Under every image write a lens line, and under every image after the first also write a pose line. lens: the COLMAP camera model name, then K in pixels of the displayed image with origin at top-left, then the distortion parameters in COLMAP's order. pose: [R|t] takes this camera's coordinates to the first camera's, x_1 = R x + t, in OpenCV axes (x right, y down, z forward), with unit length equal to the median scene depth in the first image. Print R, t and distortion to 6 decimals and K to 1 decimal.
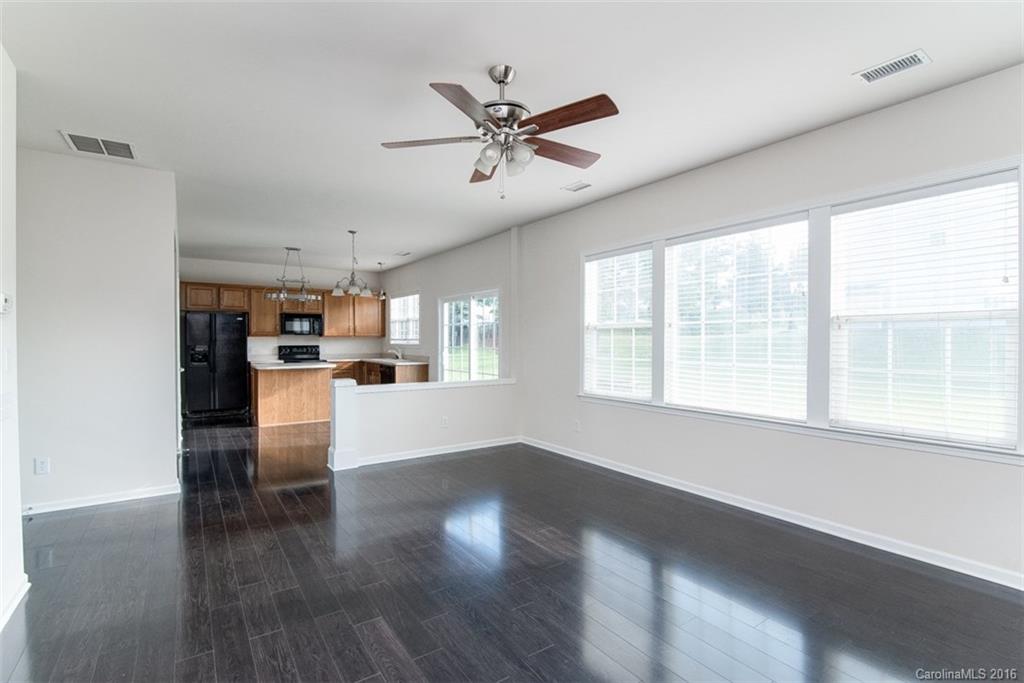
lens RADIAL K [[472.4, 0, 487.7], [0, 472.4, 342.3], [0, 0, 1]] dist [-0.001465, -0.000167]
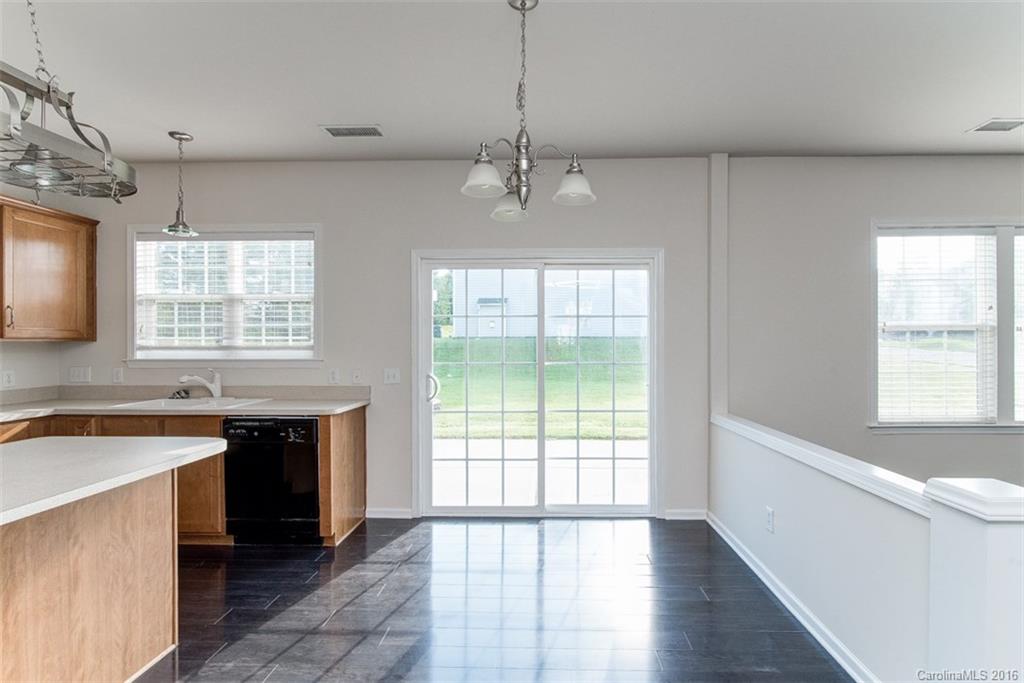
lens RADIAL K [[481.6, 0, 534.7], [0, 481.6, 343.9], [0, 0, 1]] dist [-0.003459, 0.000007]
pose [[0.562456, 0.002998, 0.826822, -0.377241], [0.007723, 0.999931, -0.008879, -0.003663], [-0.826791, 0.011380, 0.562394, 0.571730]]
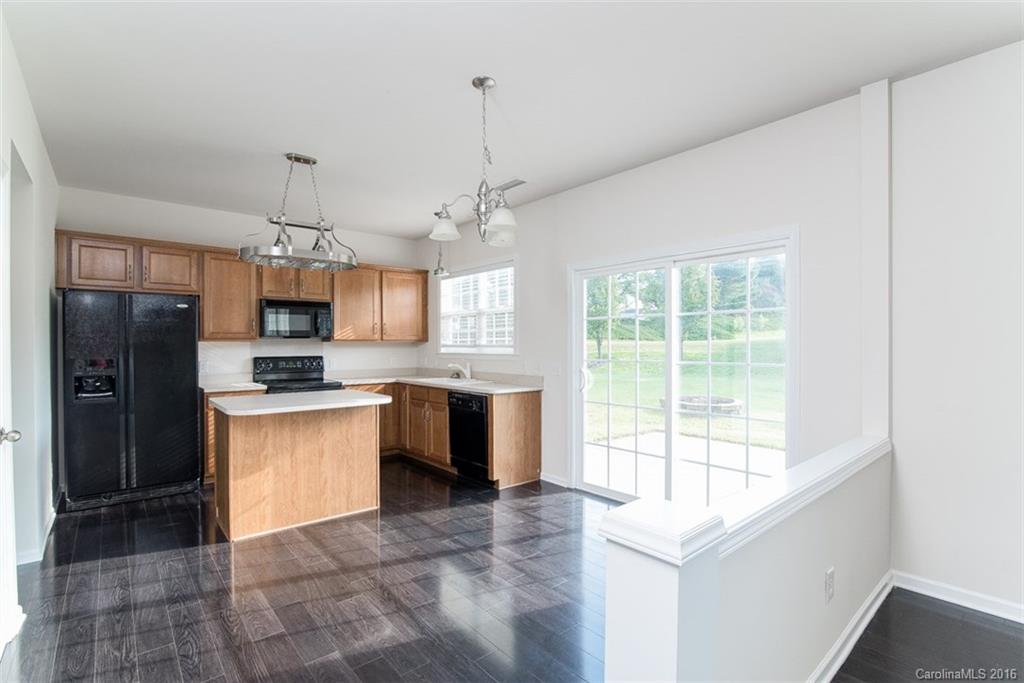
lens RADIAL K [[473.4, 0, 496.6], [0, 473.4, 346.2], [0, 0, 1]] dist [-0.019130, 0.000195]
pose [[0.993132, -0.001566, 0.116990, -0.225514], [0.002134, 0.999987, -0.004736, -0.002571], [-0.116981, 0.004953, 0.993122, 0.416224]]
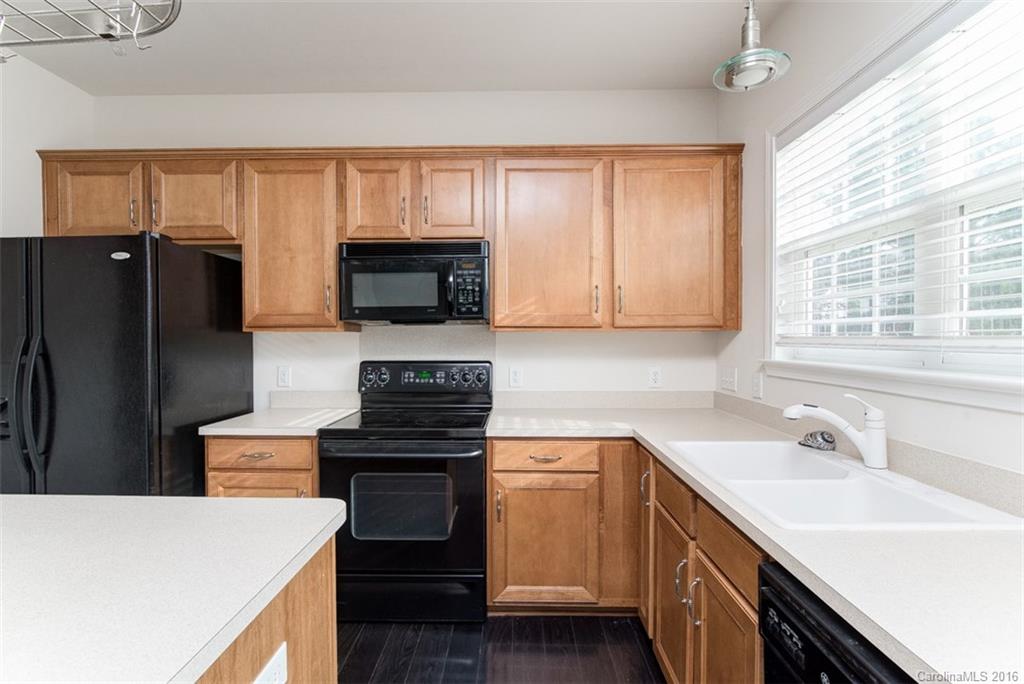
lens RADIAL K [[474.8, 0, 512.0], [0, 474.8, 342.0], [0, 0, 1]] dist [-0.000121, -0.000101]
pose [[0.834621, 0.005303, -0.550800, -0.204618], [-0.002797, 0.999982, 0.005390, -0.006746], [0.550818, -0.002958, 0.834620, 0.826594]]
